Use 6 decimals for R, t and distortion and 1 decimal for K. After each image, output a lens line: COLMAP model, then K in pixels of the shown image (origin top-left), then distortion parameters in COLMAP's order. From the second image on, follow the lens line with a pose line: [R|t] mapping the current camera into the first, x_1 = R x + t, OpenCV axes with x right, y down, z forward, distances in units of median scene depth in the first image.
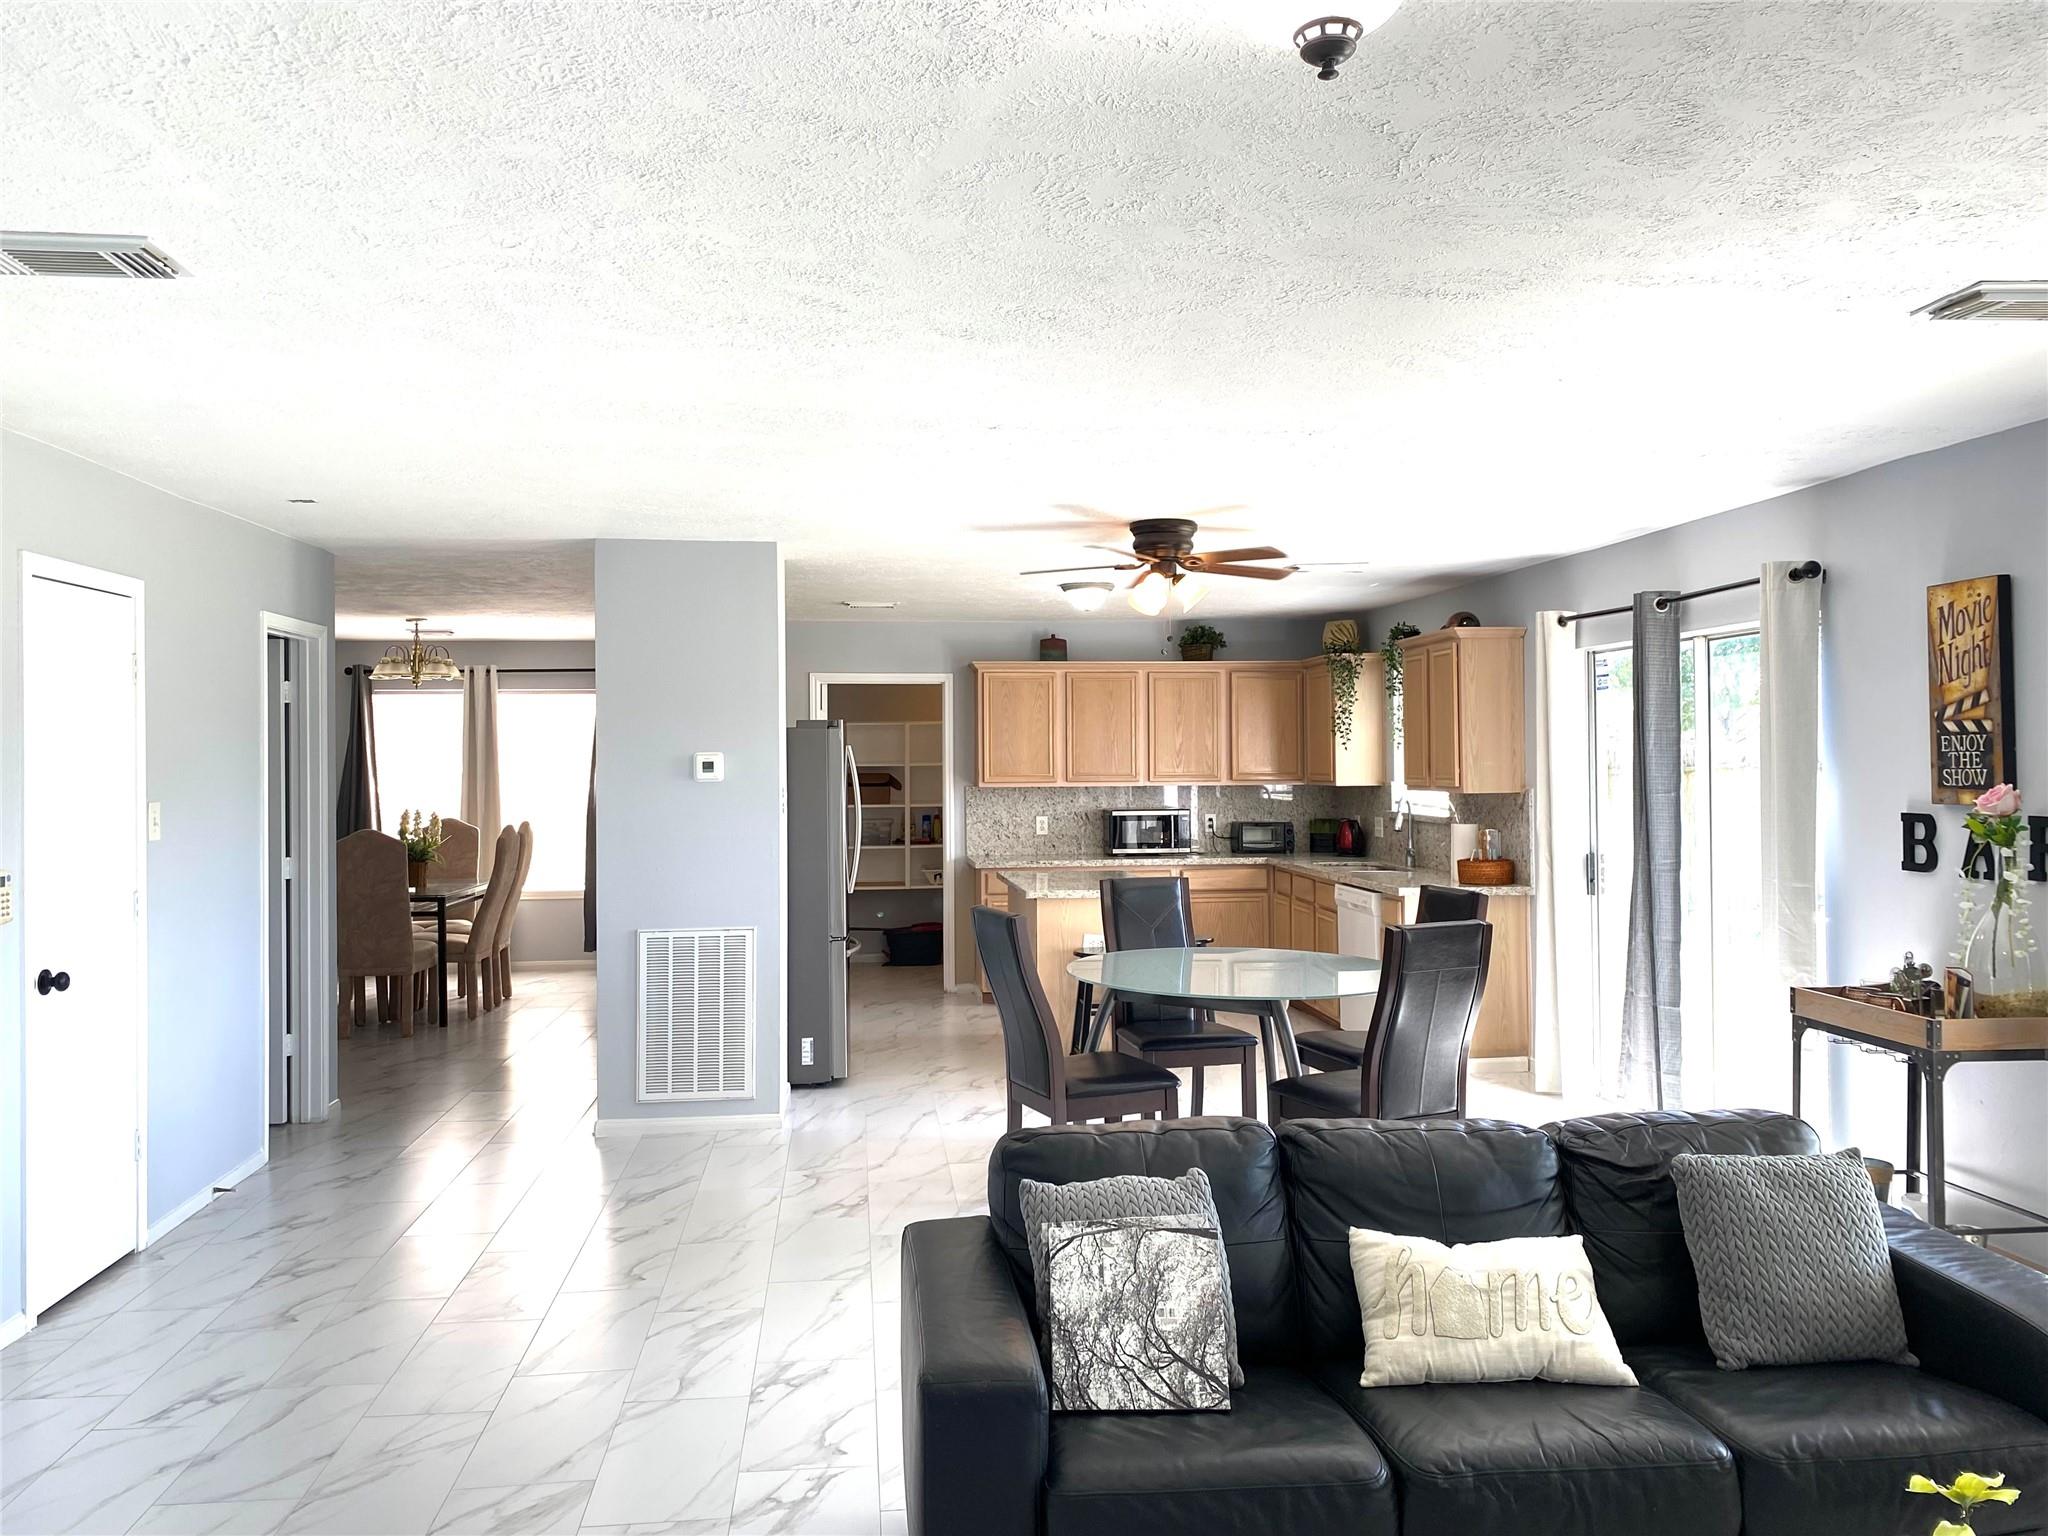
lens RADIAL K [[1561.1, 0, 1024.6], [0, 1561.1, 770.2], [0, 0, 1]] dist [0.041366, -0.030807]
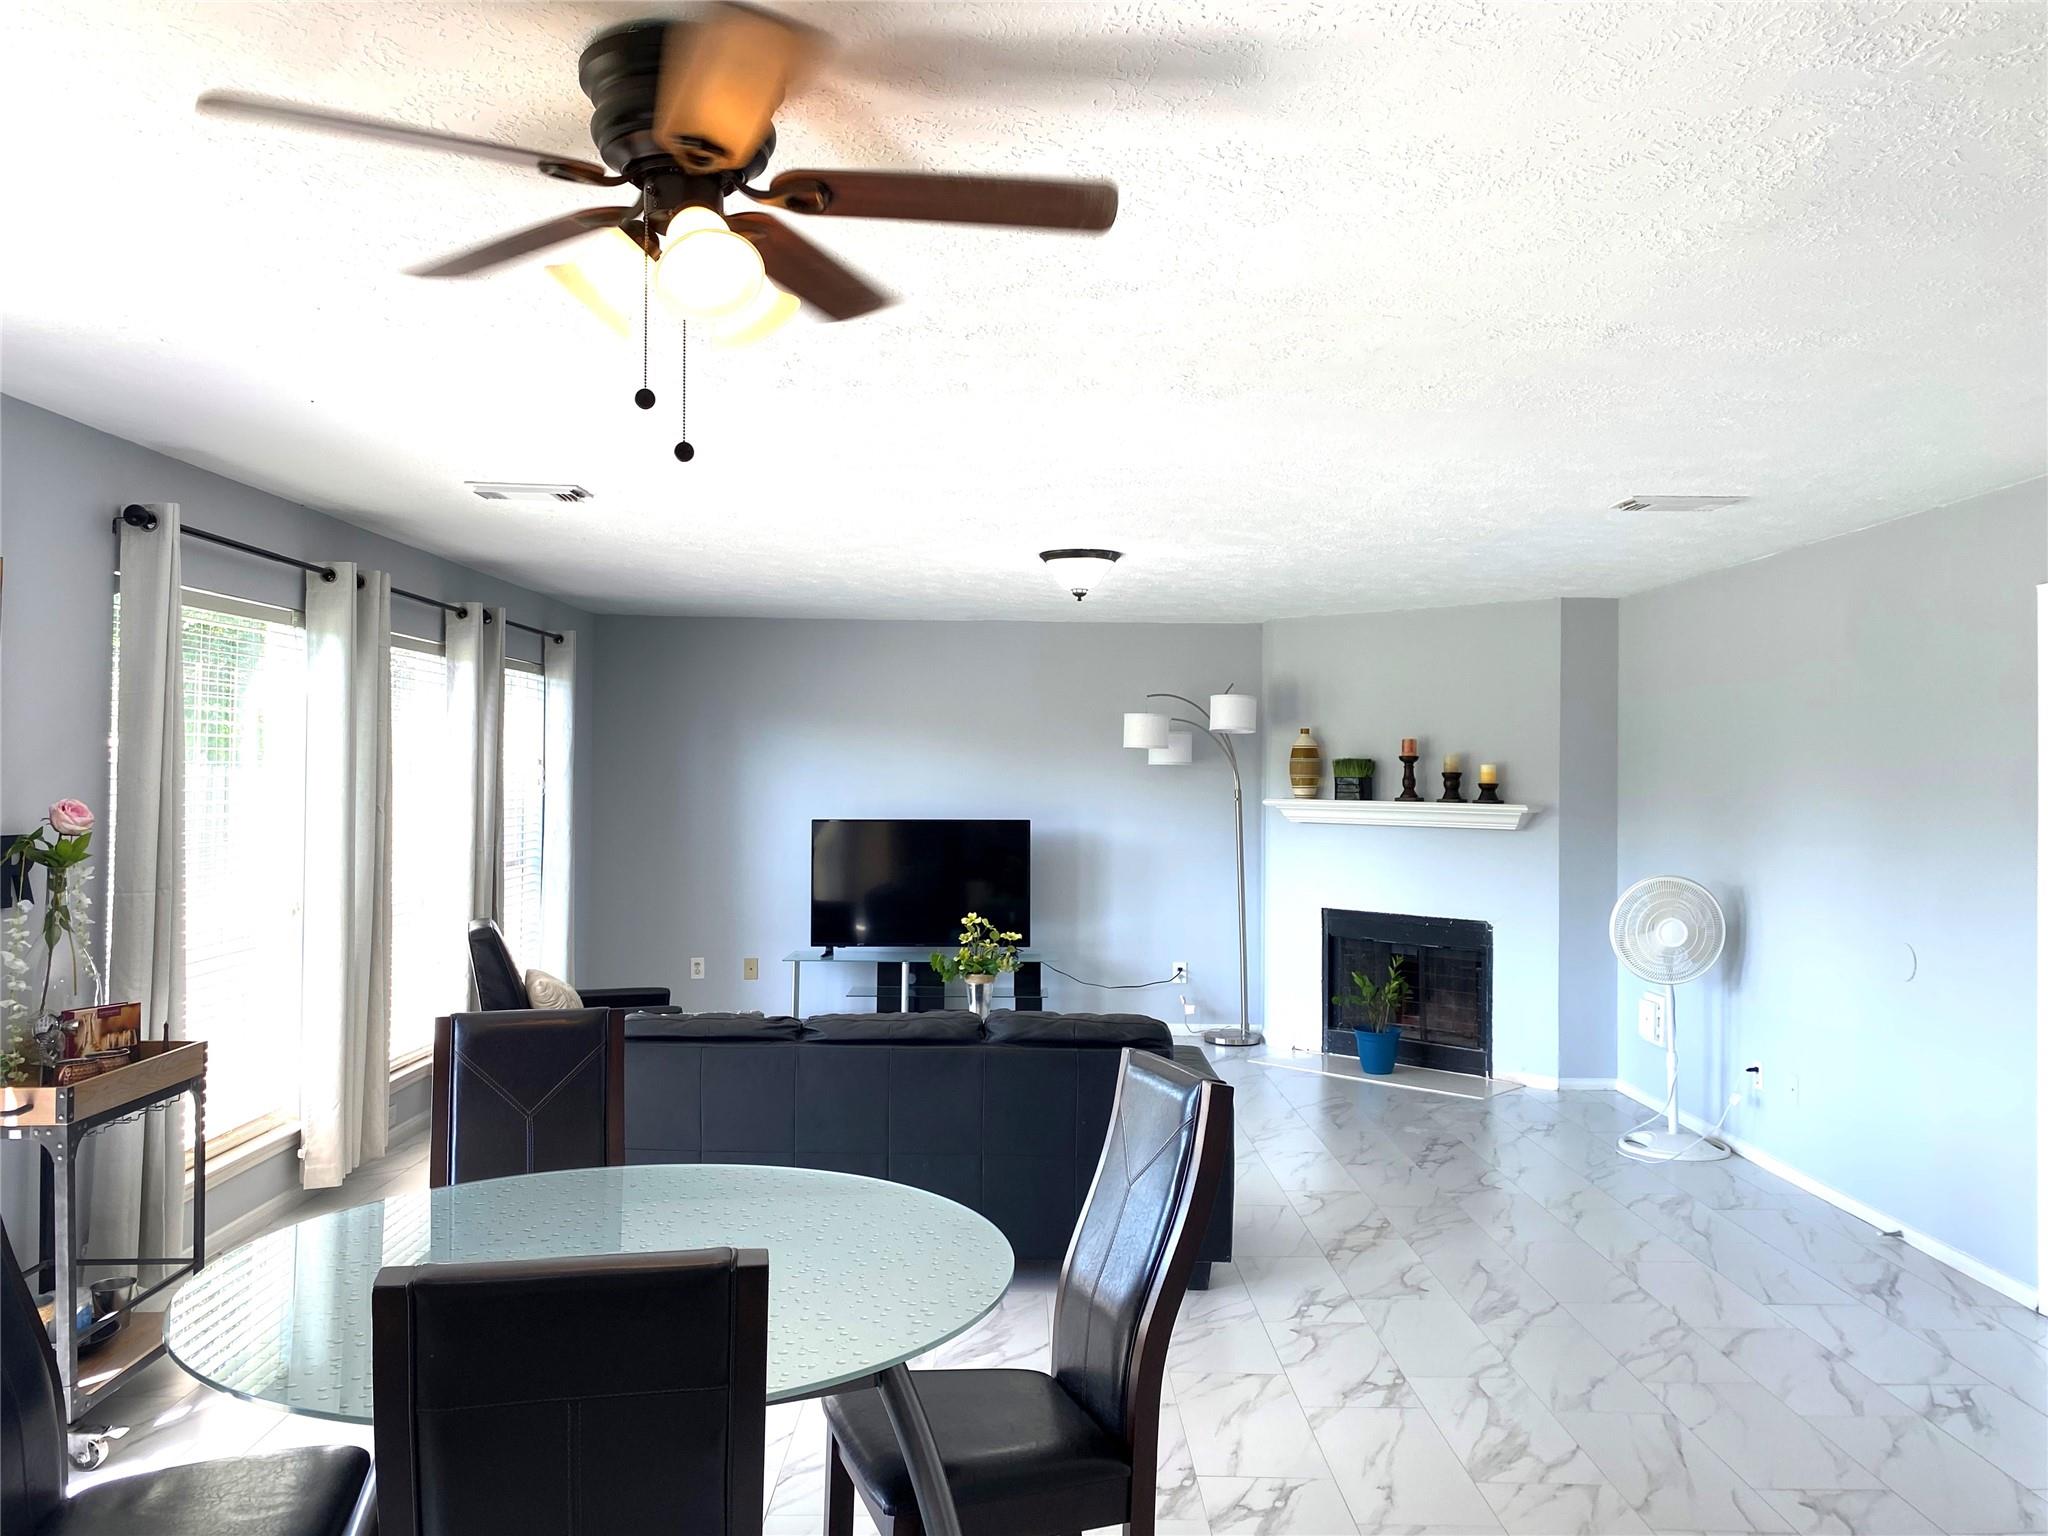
lens RADIAL K [[1561.1, 0, 1028.8], [0, 1561.1, 715.8], [0, 0, 1]] dist [0.041366, -0.030807]
pose [[-0.994852, 0.002438, 0.101310, -0.026382], [-0.000894, 0.999460, -0.032833, -0.010232], [-0.101335, -0.032754, -0.994313, 1.763152]]
